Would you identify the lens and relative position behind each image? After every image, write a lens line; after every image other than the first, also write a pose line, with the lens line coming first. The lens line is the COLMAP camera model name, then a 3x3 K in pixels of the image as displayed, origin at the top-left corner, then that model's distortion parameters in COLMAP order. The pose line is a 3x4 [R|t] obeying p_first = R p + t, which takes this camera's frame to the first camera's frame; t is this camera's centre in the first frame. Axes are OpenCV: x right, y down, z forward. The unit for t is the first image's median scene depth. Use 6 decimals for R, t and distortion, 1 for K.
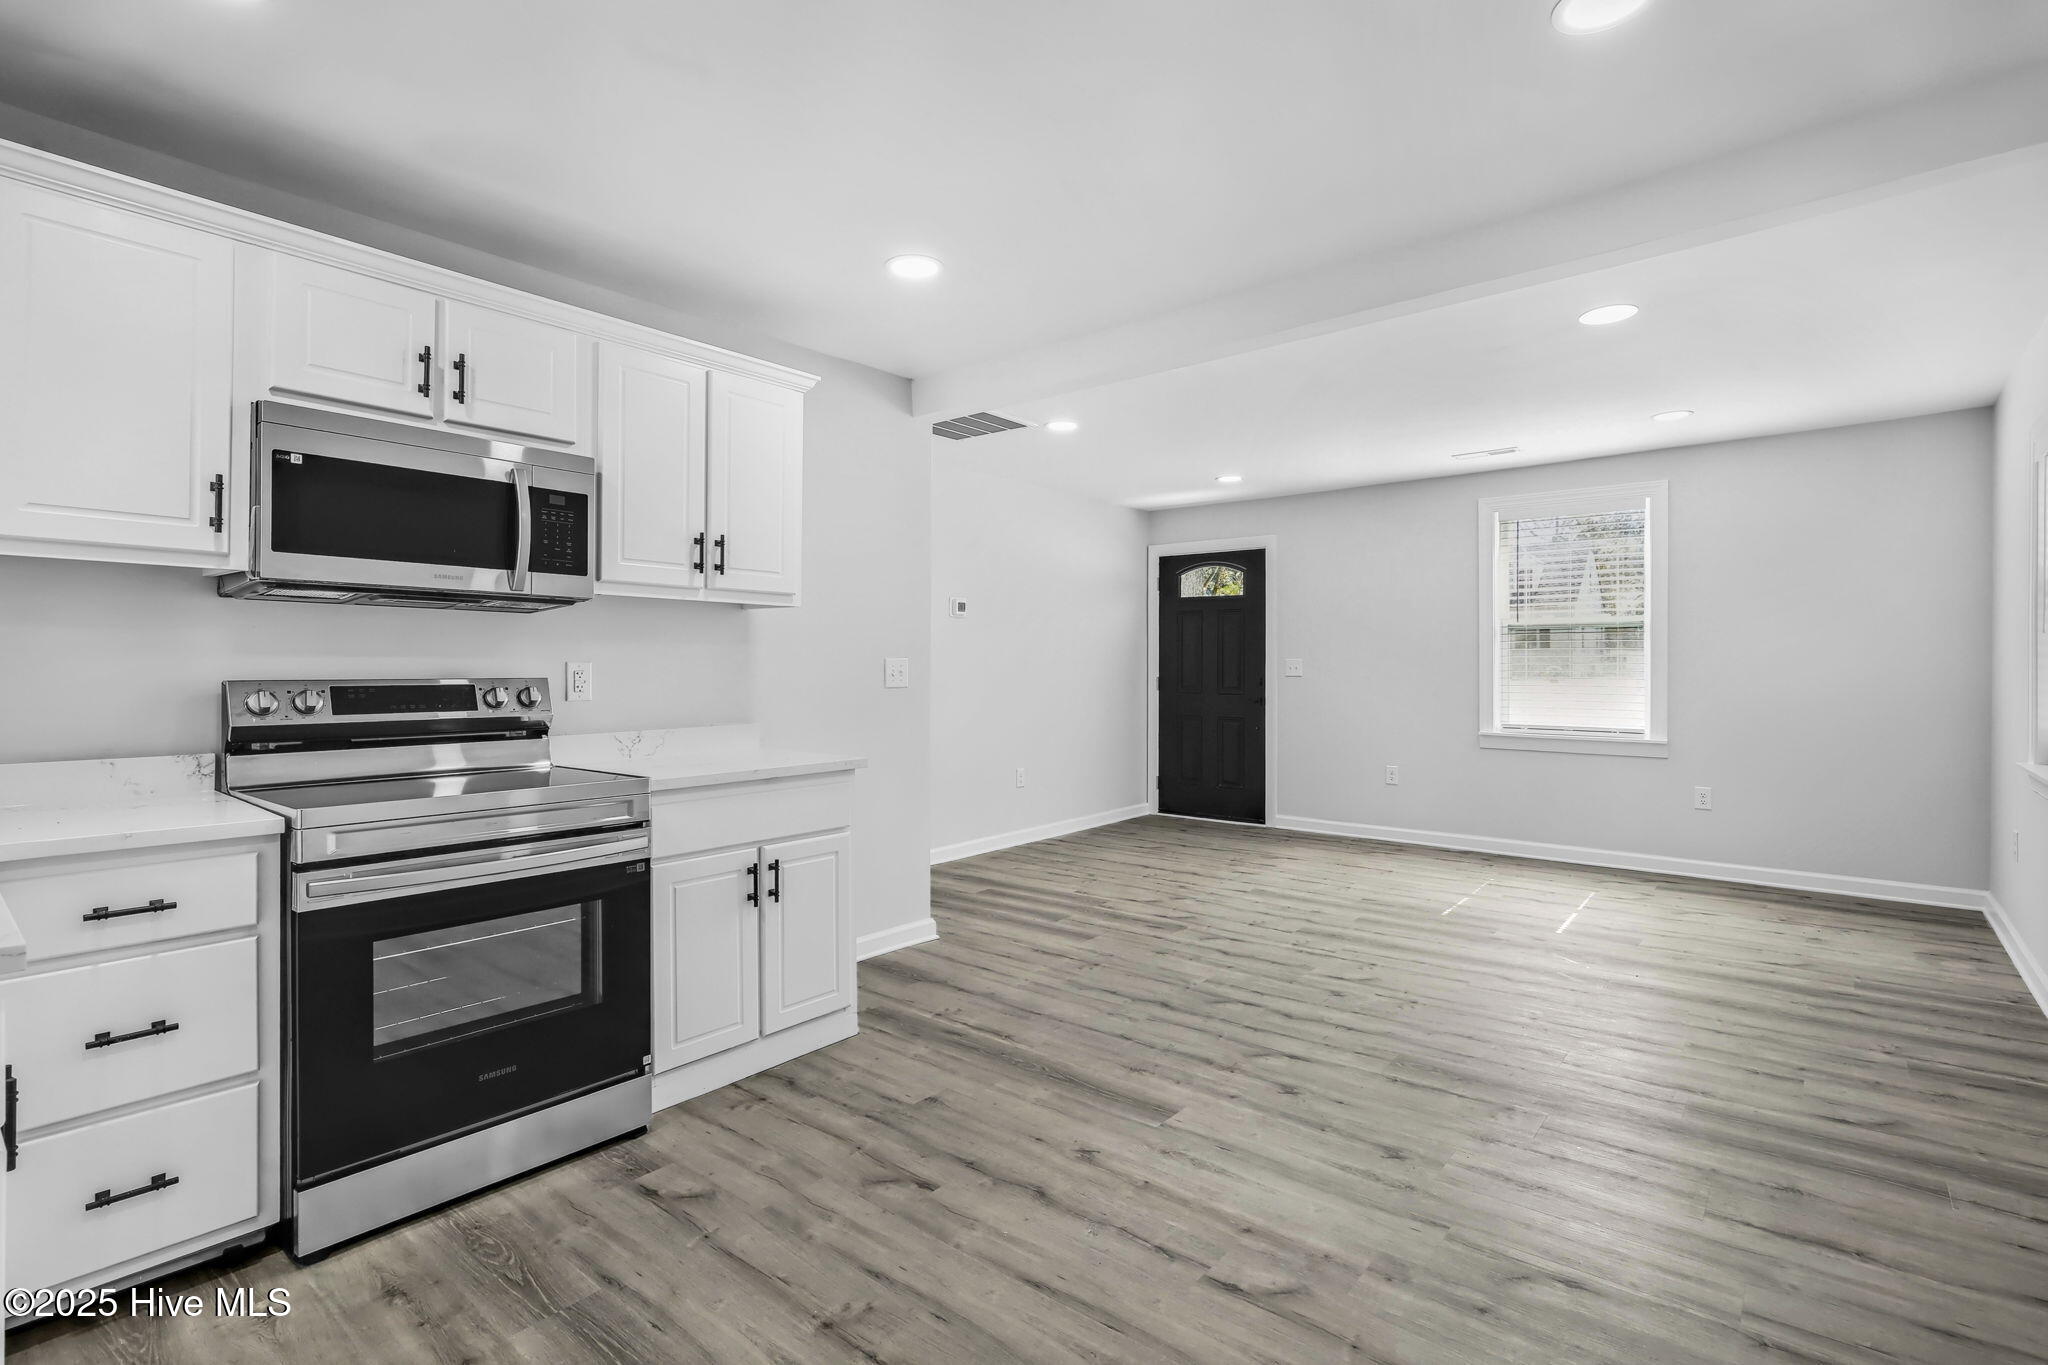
lens RADIAL K [[1029.5, 0, 1020.0], [0, 1029.5, 676.4], [0, 0, 1]] dist [-0.003311, -0.000131]
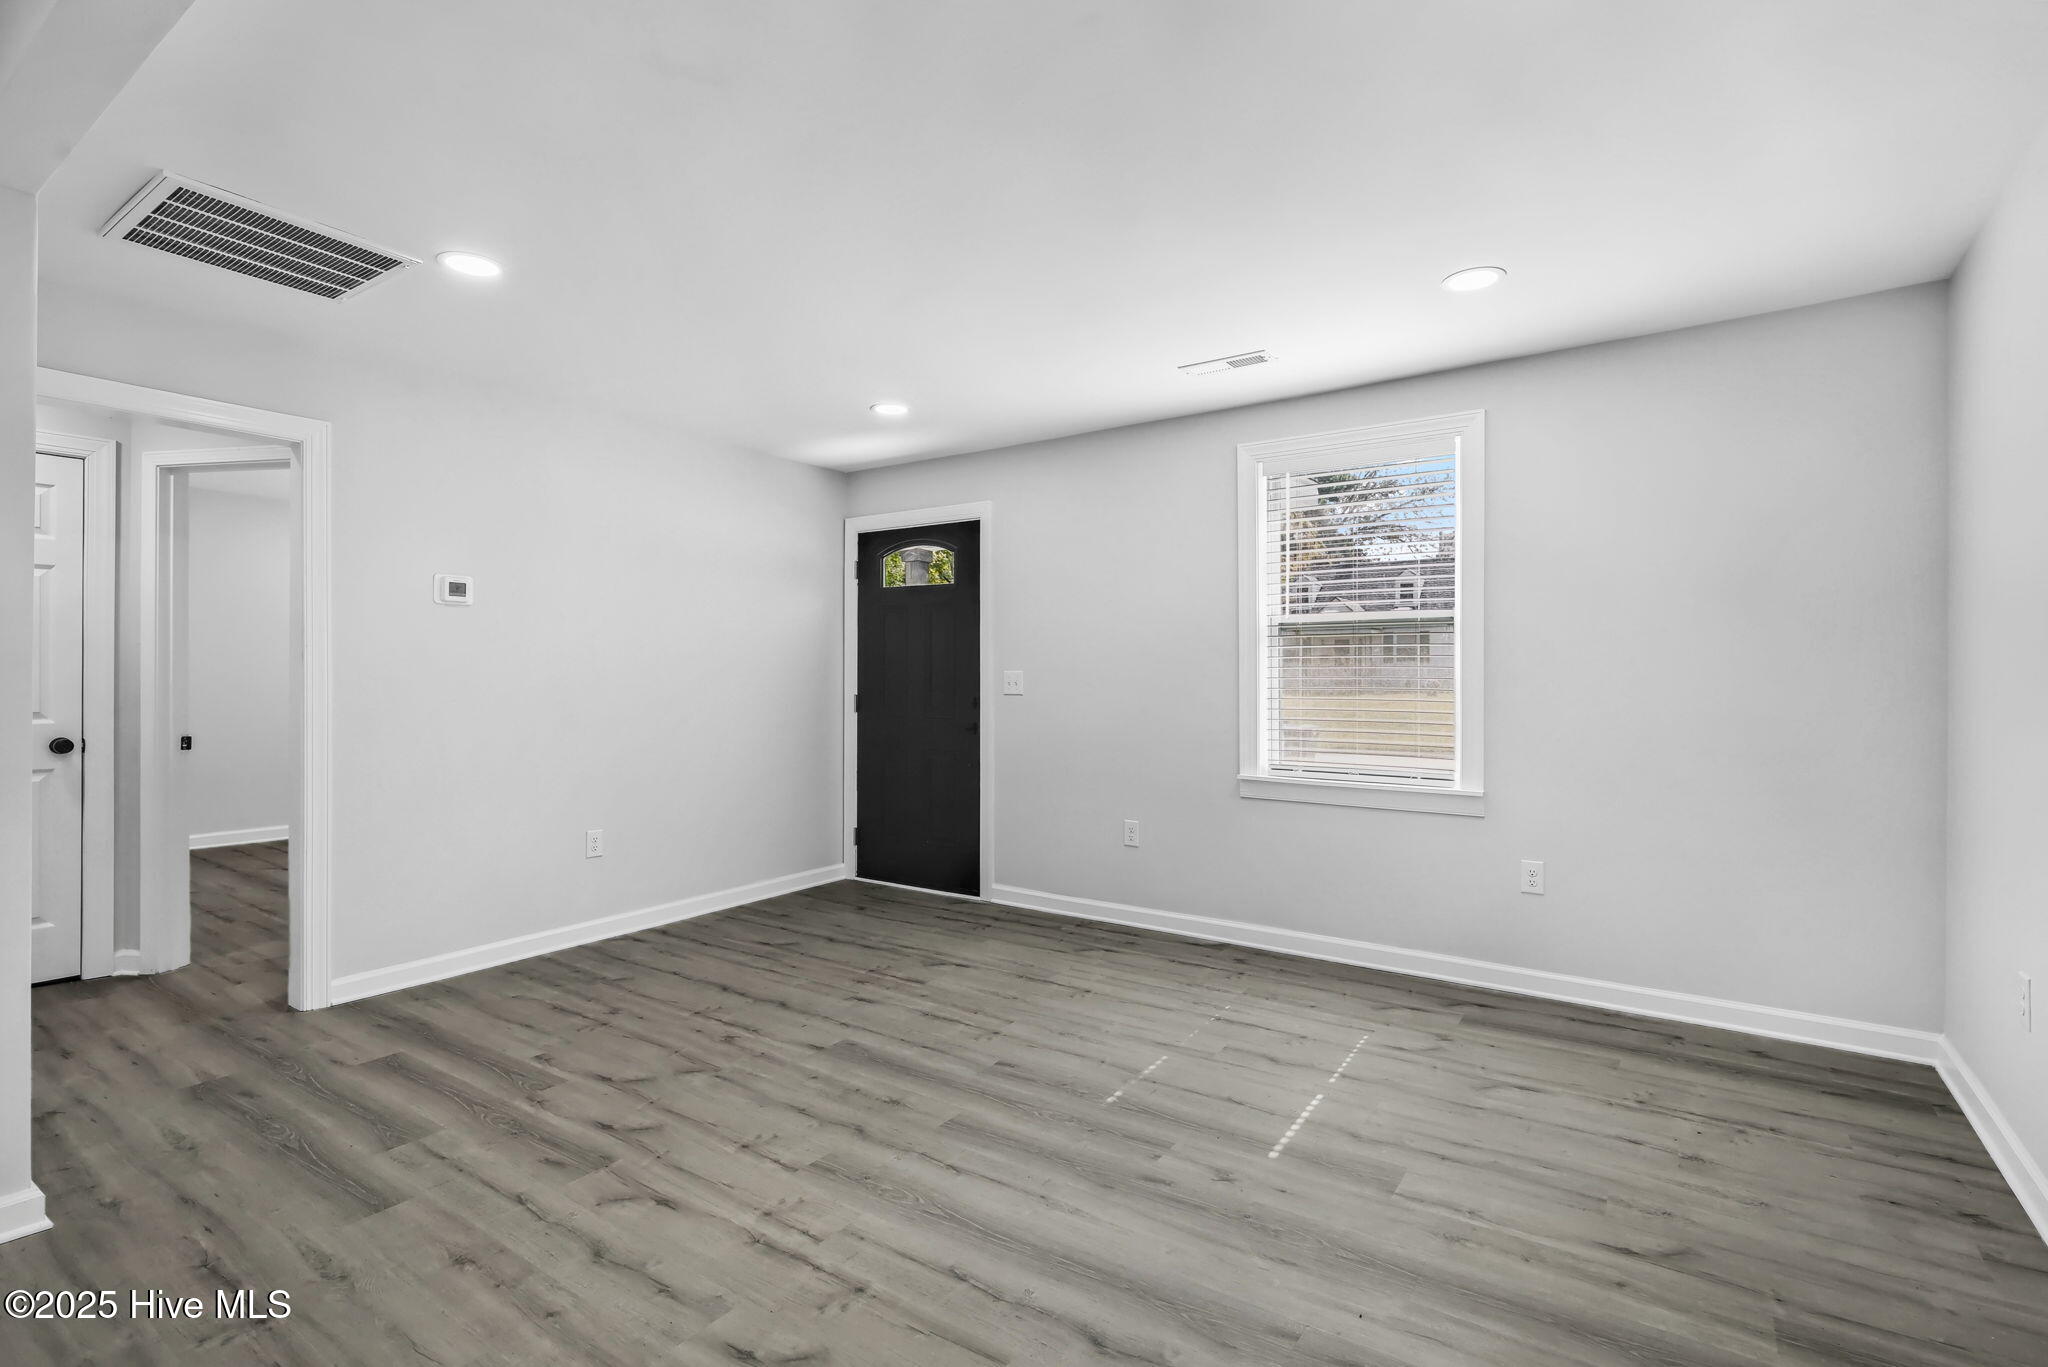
lens RADIAL K [[1040.9, 0, 1024.0], [0, 1040.9, 683.5], [0, 0, 1]] dist [0.001683, 0.000221]
pose [[0.995184, 0.001611, 0.098008, 0.224725], [-0.001186, 0.999990, -0.004398, -0.005181], [-0.098014, 0.004261, 0.995176, 0.297406]]
